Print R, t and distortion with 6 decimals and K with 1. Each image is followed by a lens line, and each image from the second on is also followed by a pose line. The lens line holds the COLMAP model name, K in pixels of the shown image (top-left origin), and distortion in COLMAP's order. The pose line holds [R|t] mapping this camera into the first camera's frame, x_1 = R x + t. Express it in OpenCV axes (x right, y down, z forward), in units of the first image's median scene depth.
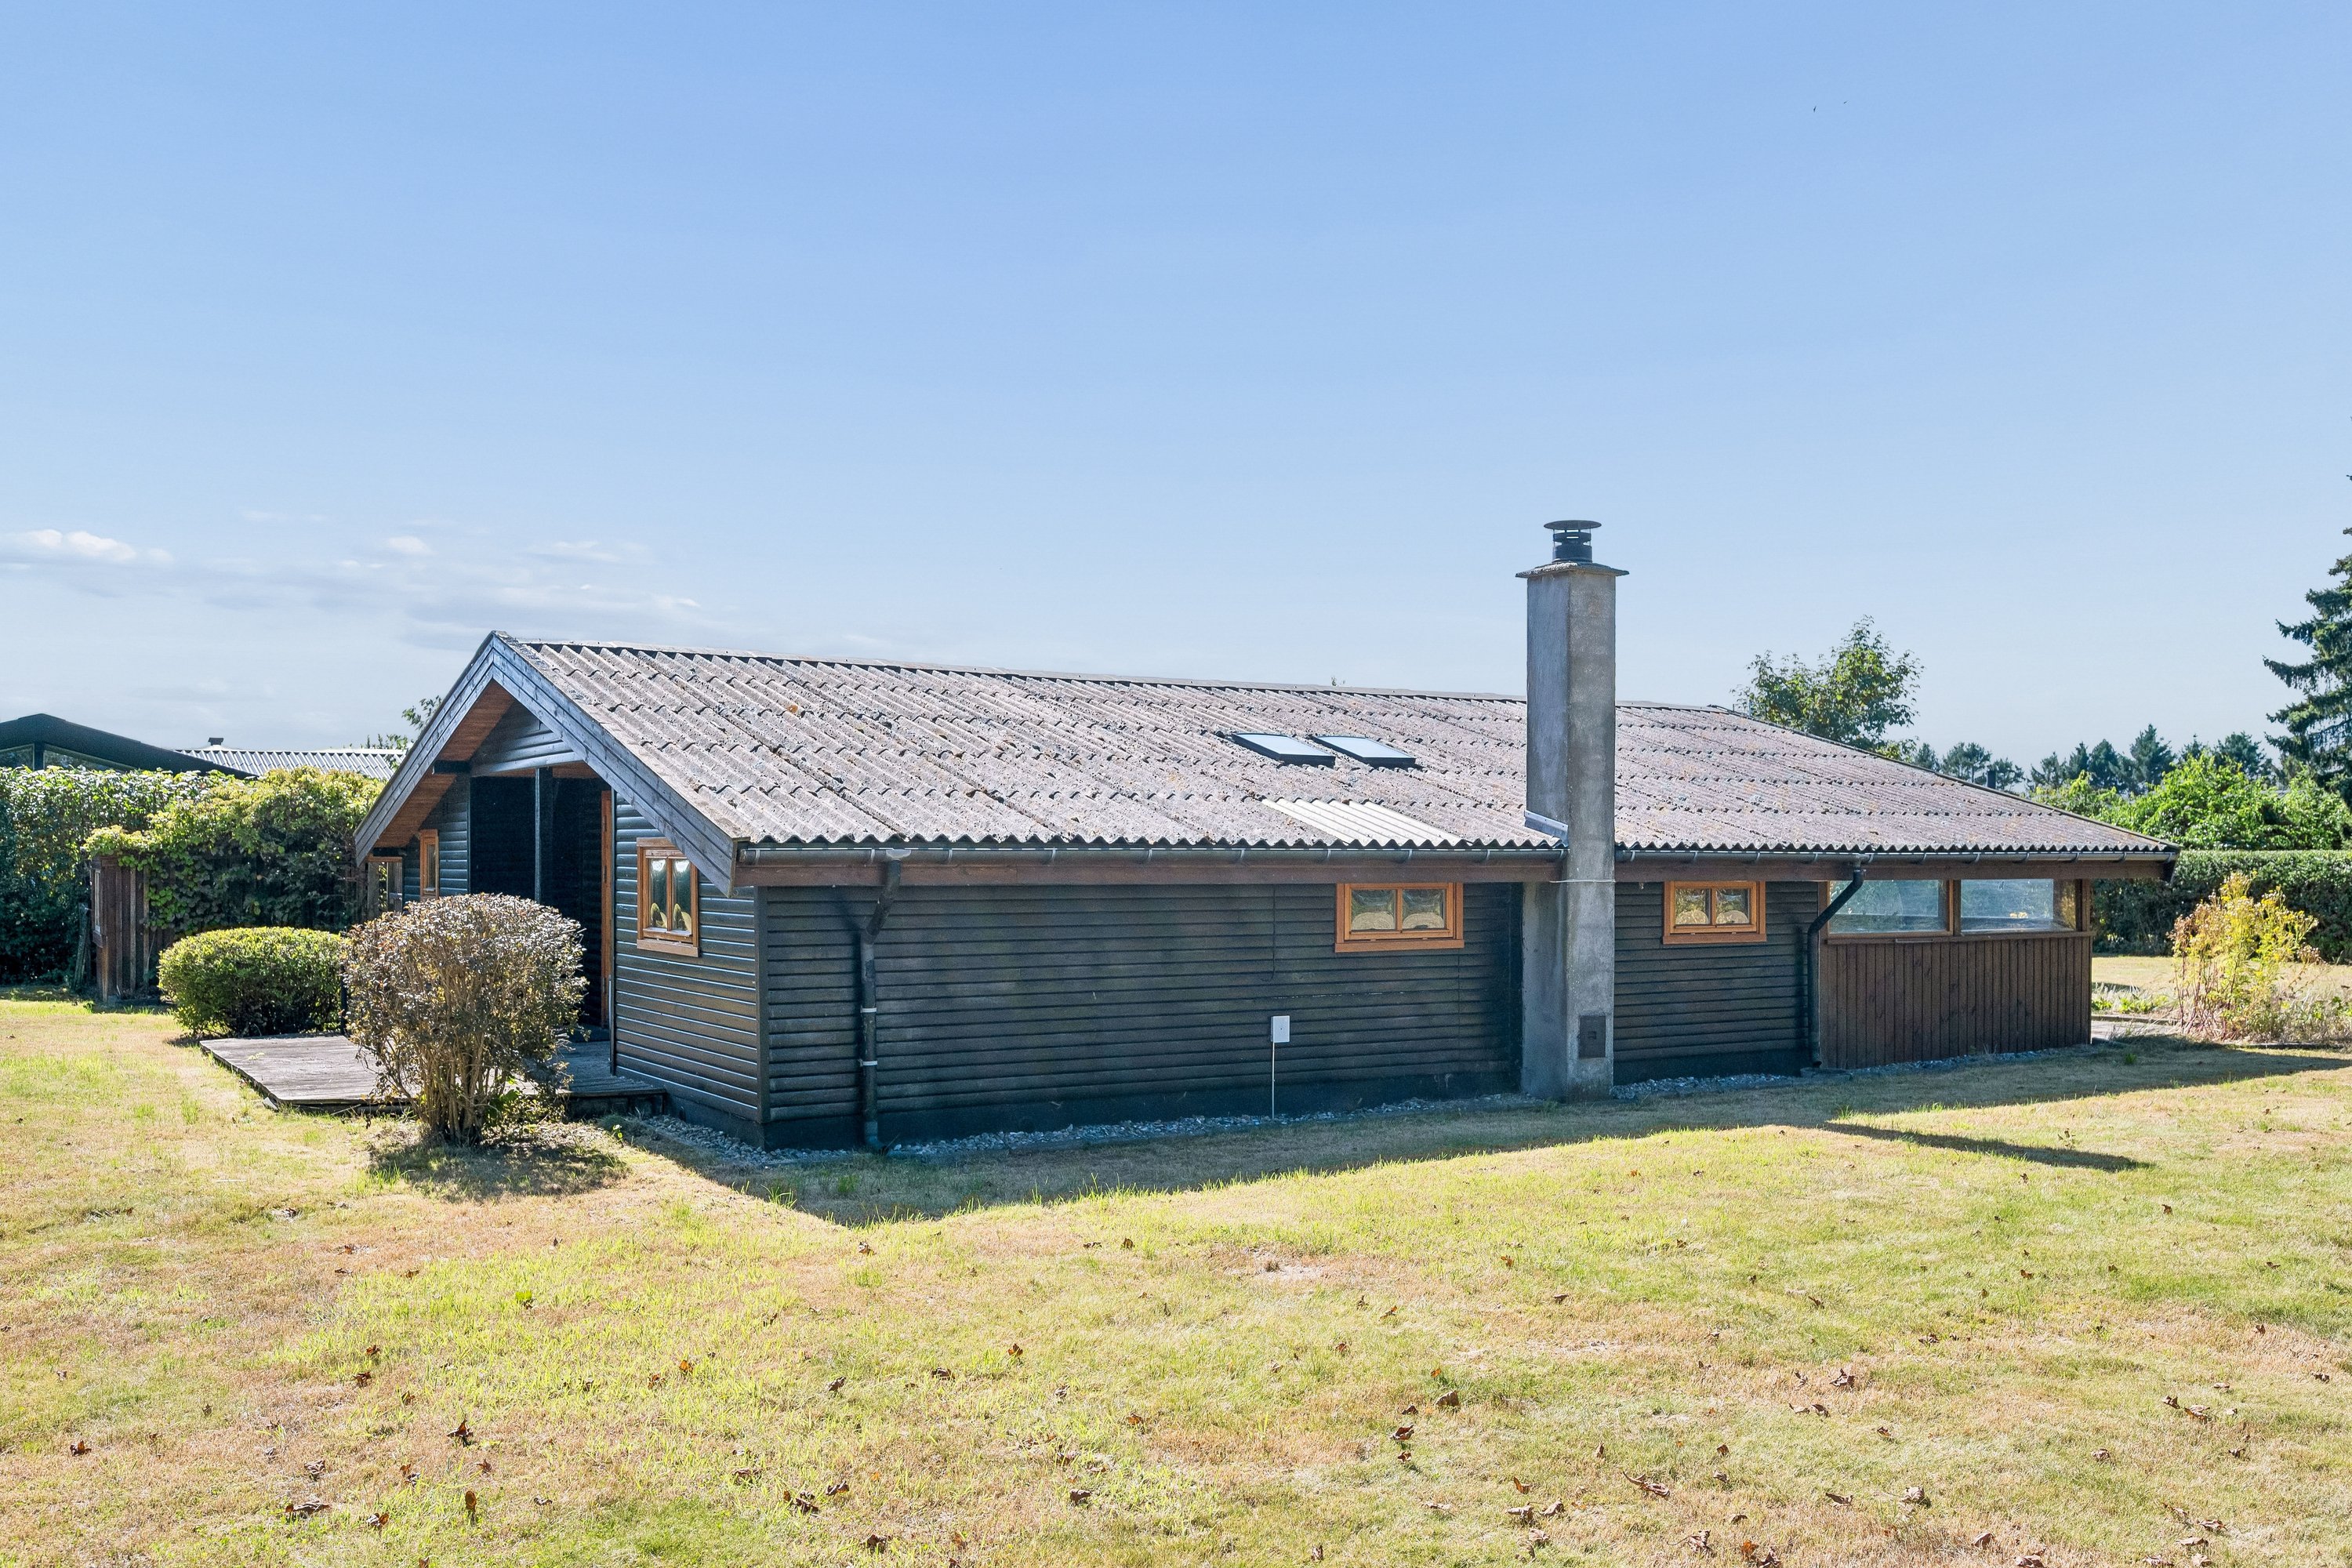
lens RADIAL K [[2018.1, 0, 1203.0], [0, 2018.1, 879.9], [0, 0, 1]] dist [-0.003337, 0.002144]
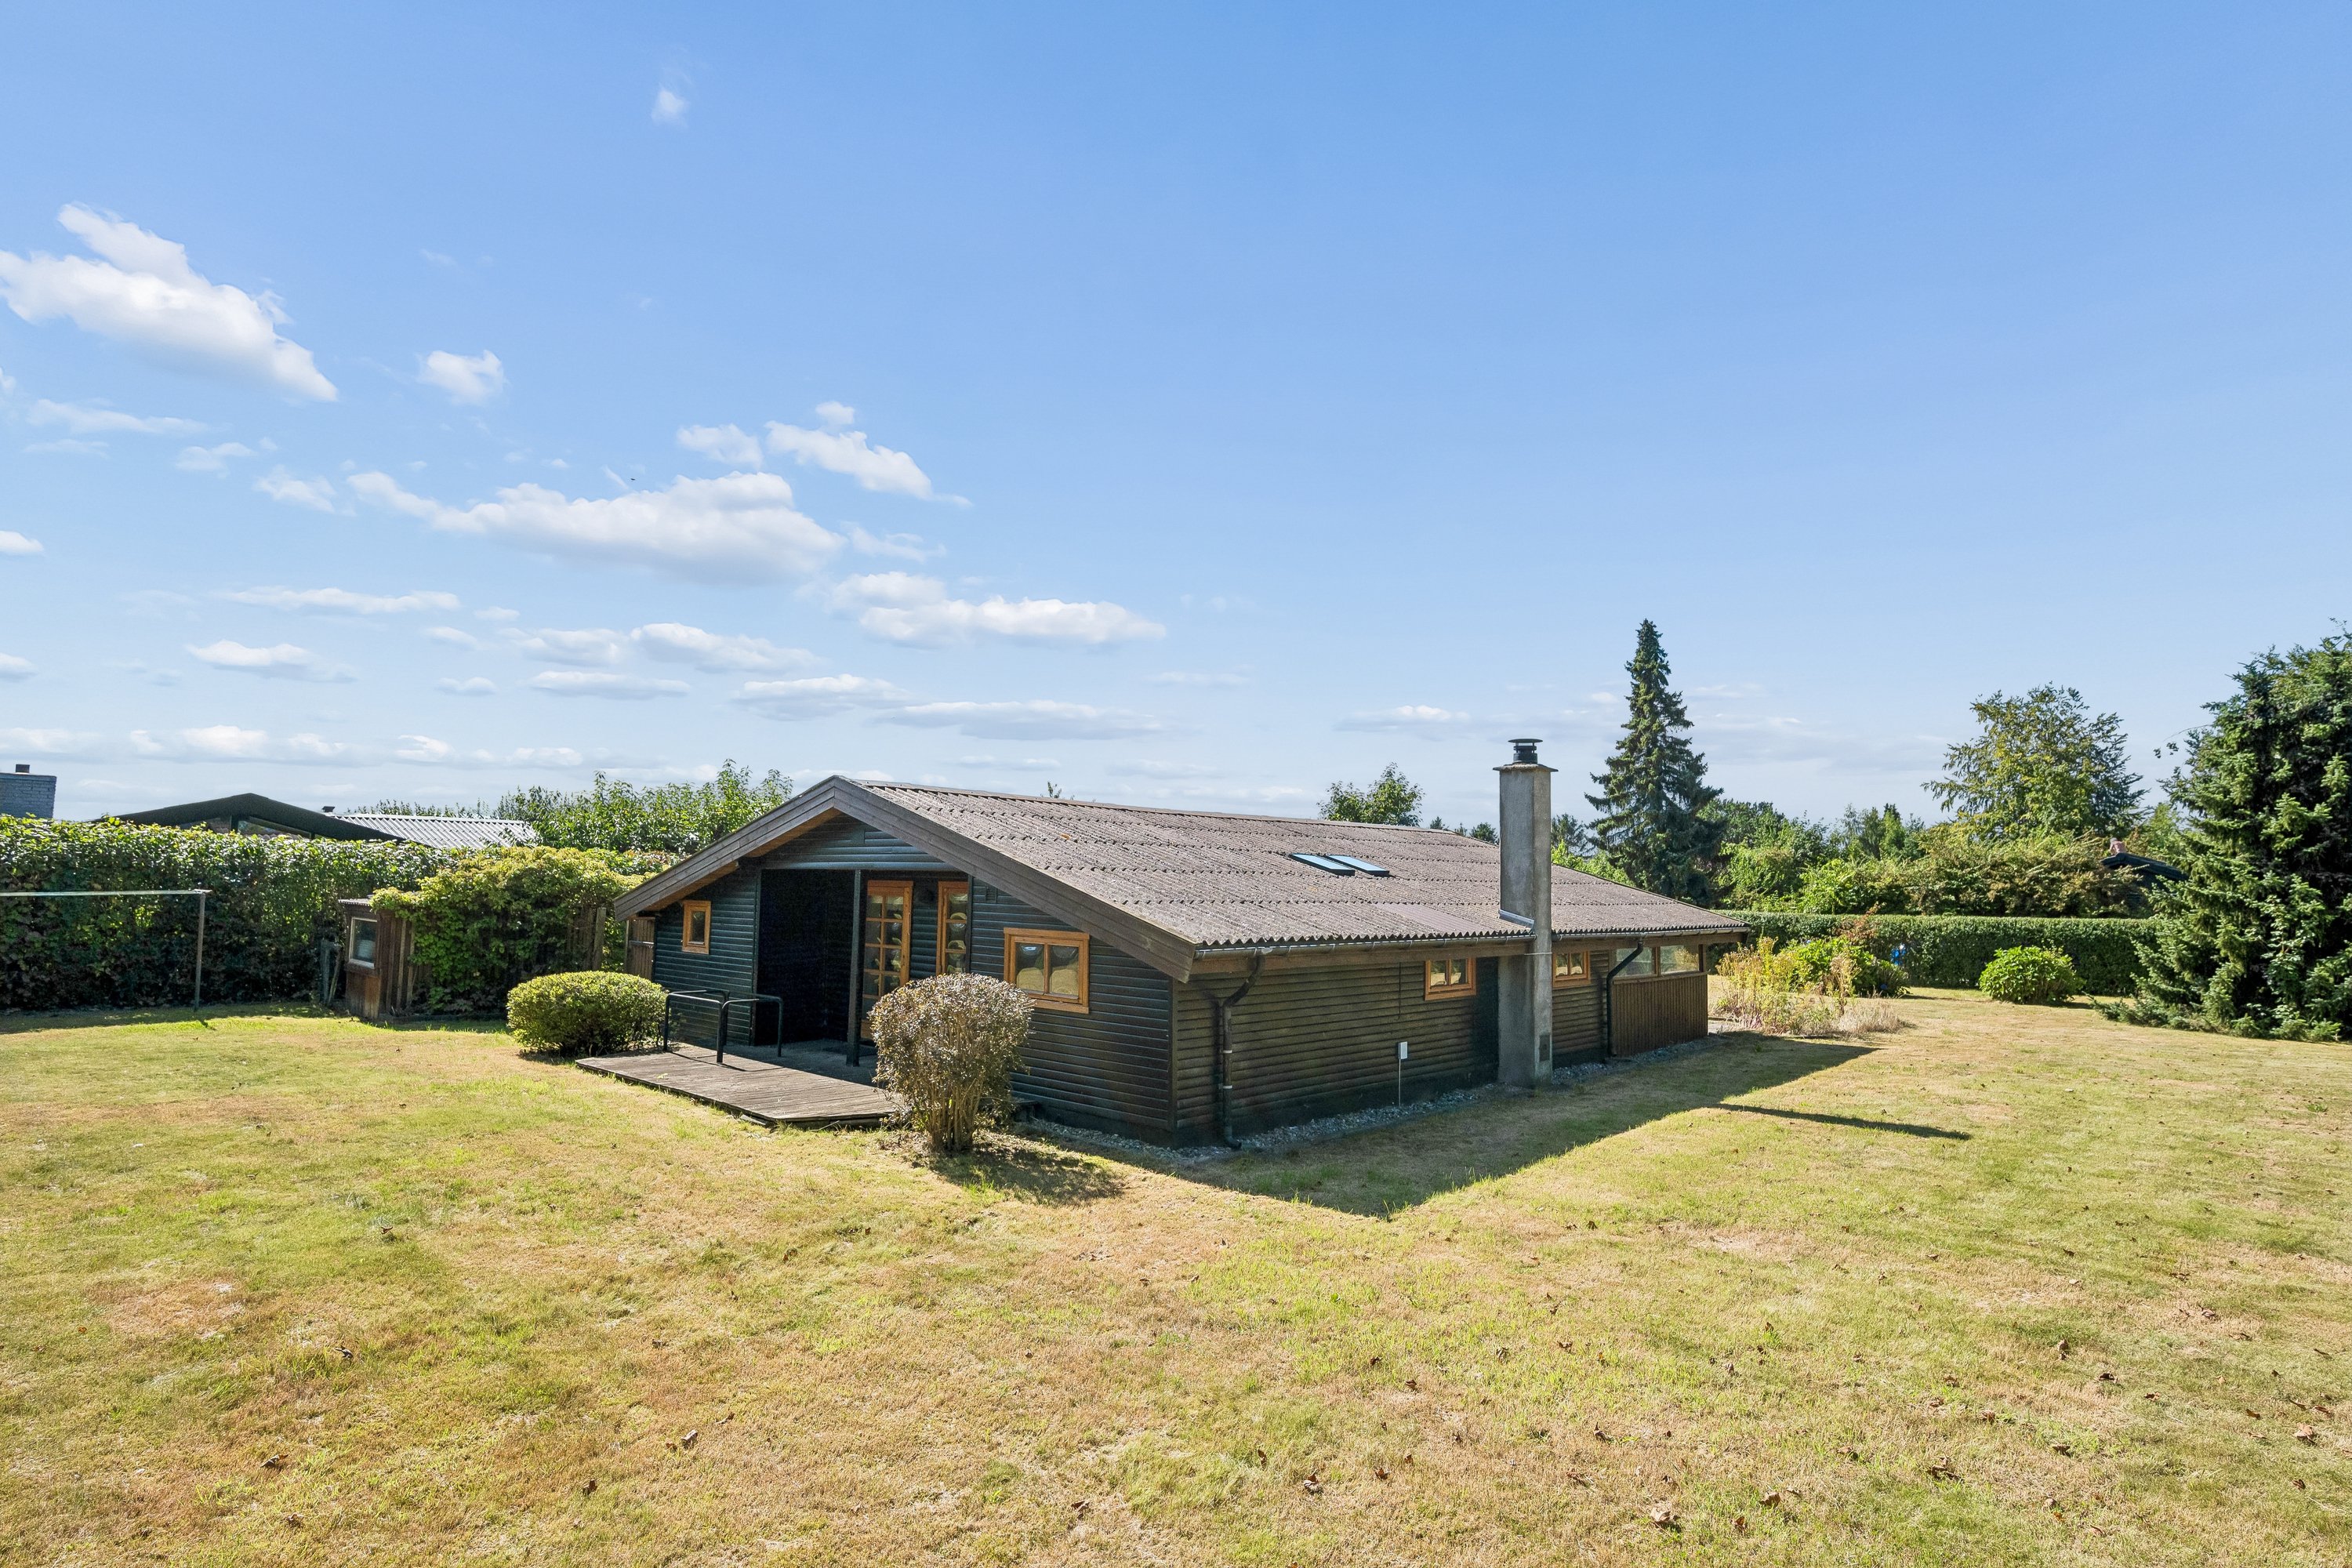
lens RADIAL K [[1241.1, 0, 1176.0], [0, 1241.1, 784.0], [0, 0, 1]] dist [0.001873, -0.000543]
pose [[0.967985, 0.036017, 0.248412, -0.449525], [-0.013499, 0.995689, -0.091766, -0.050732], [-0.250646, 0.085475, 0.964298, 0.088772]]
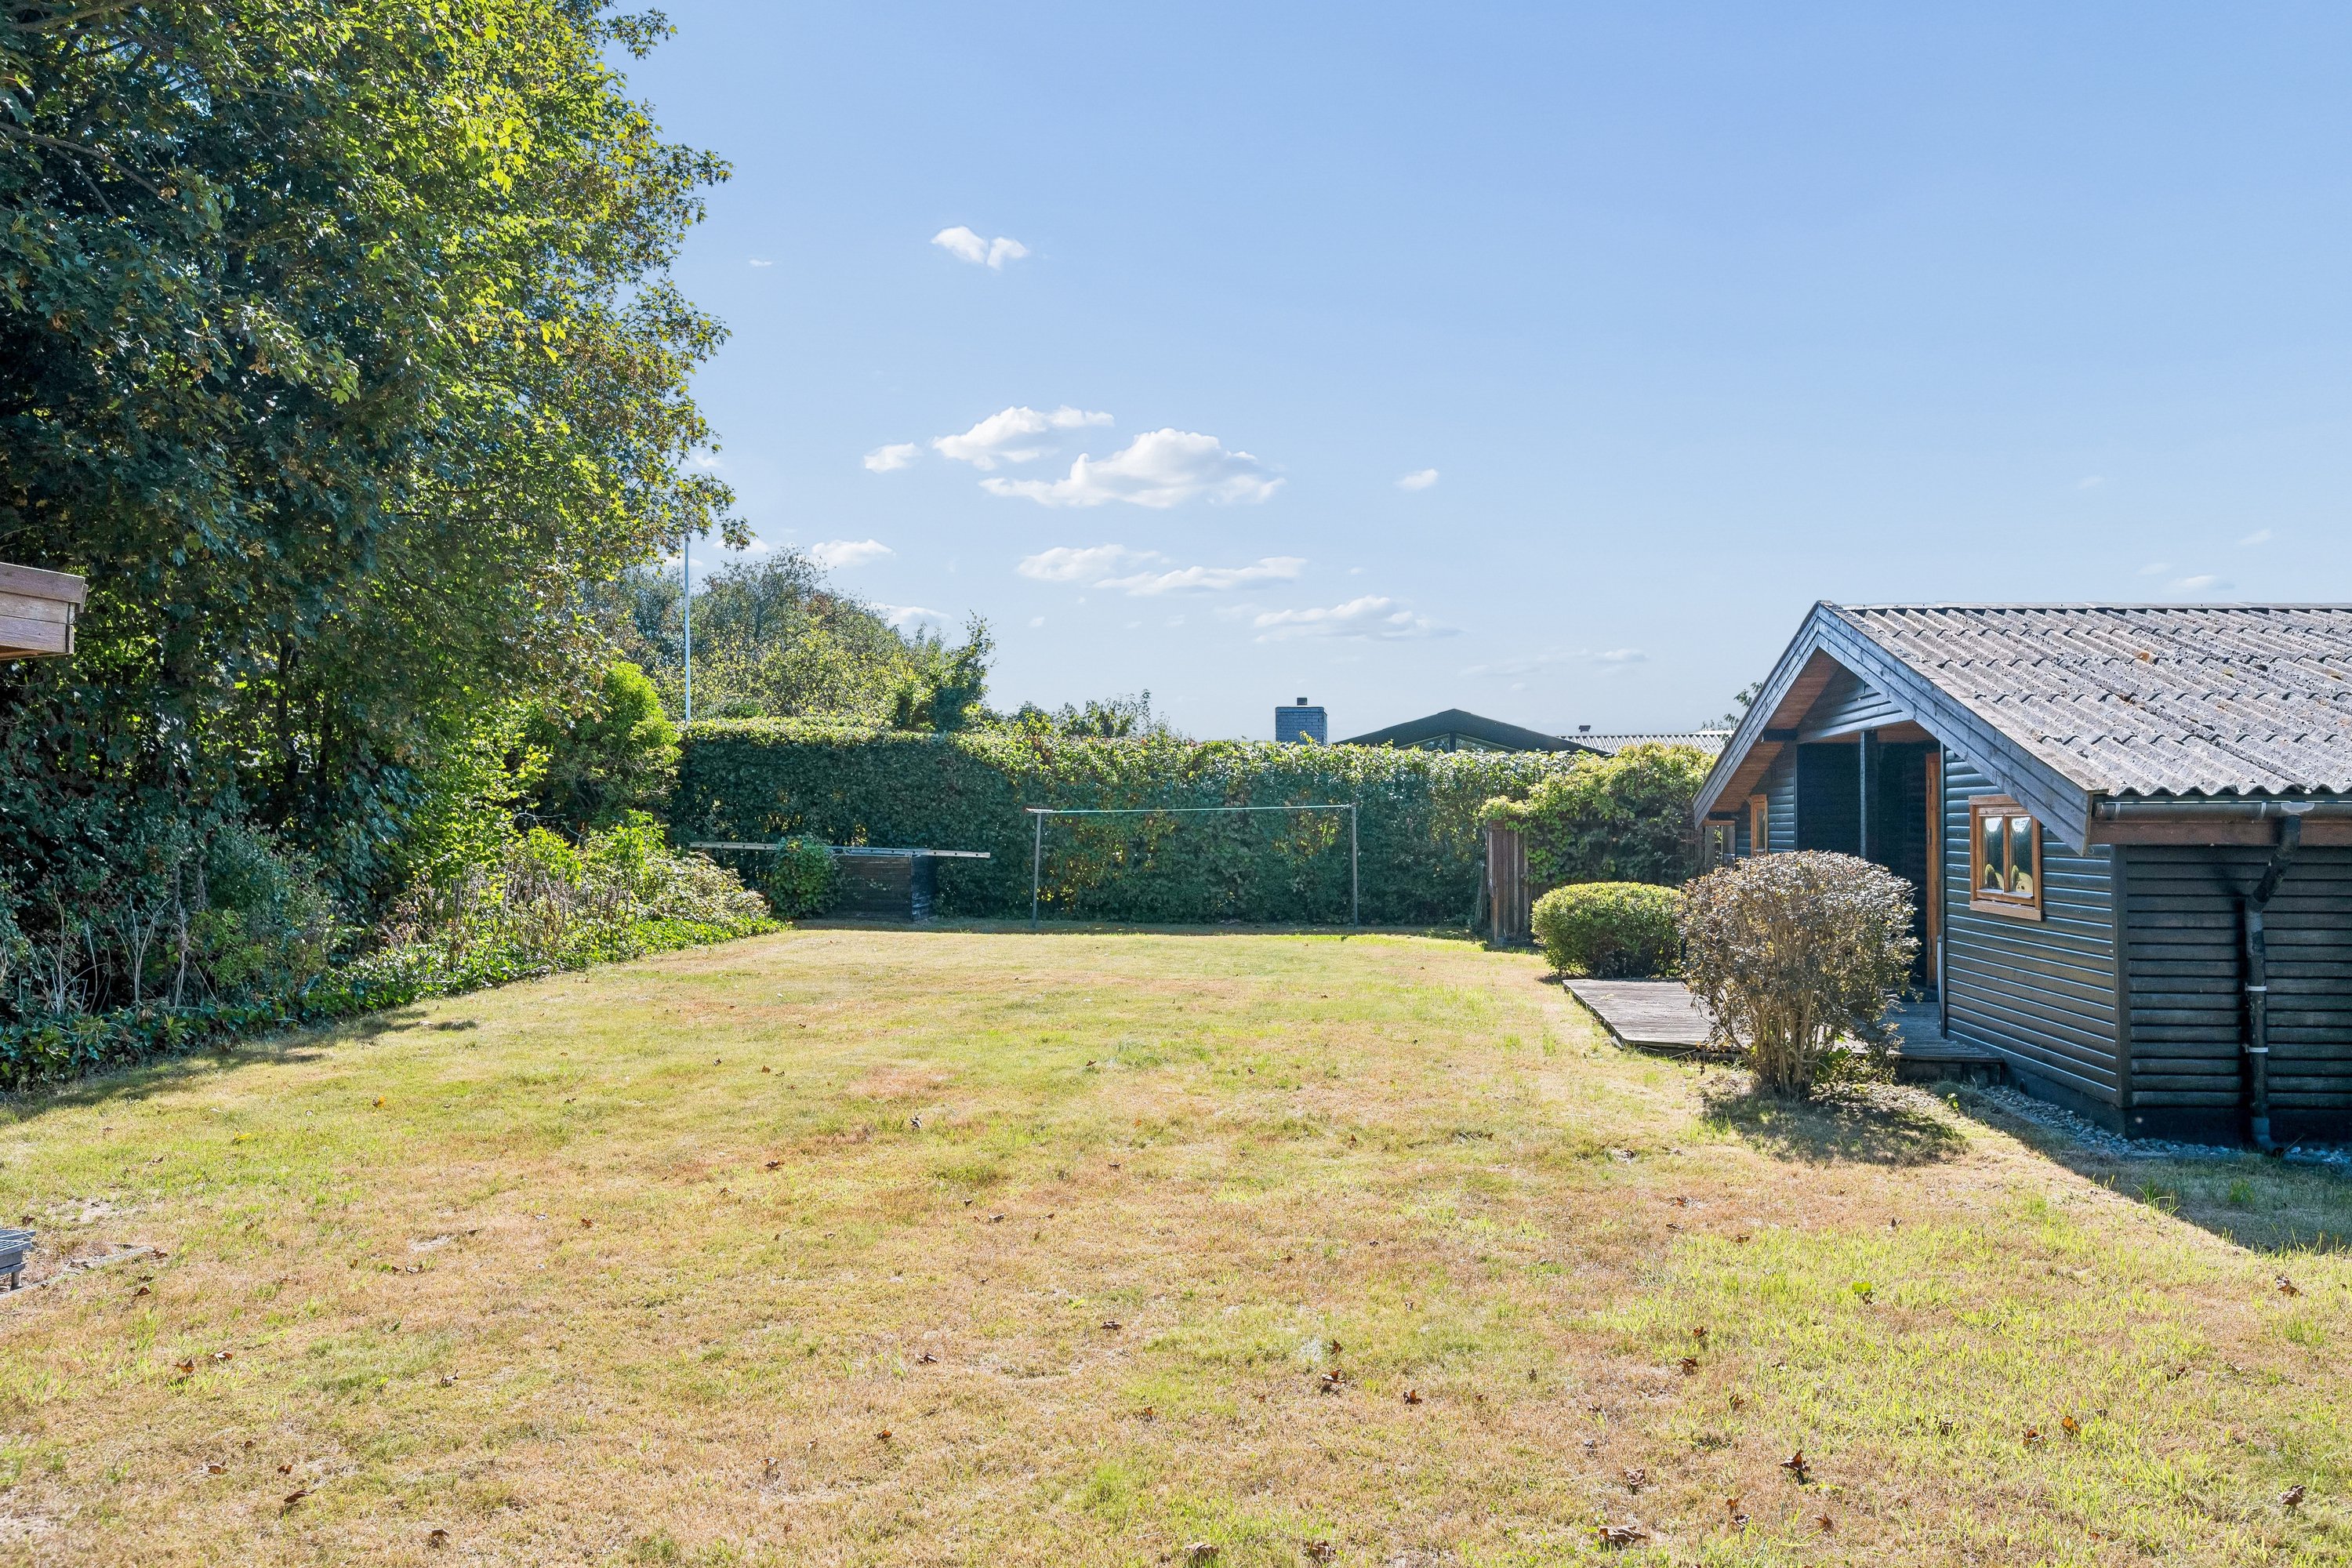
lens RADIAL K [[1761.6, 0, 1176.0], [0, 1761.6, 784.0], [0, 0, 1]] dist [-0.002195, -0.001213]
pose [[0.773674, -0.015891, -0.633385, -0.044244], [-0.007067, 0.999407, -0.033705, 0.005359], [0.633545, 0.030553, 0.773103, 0.116499]]
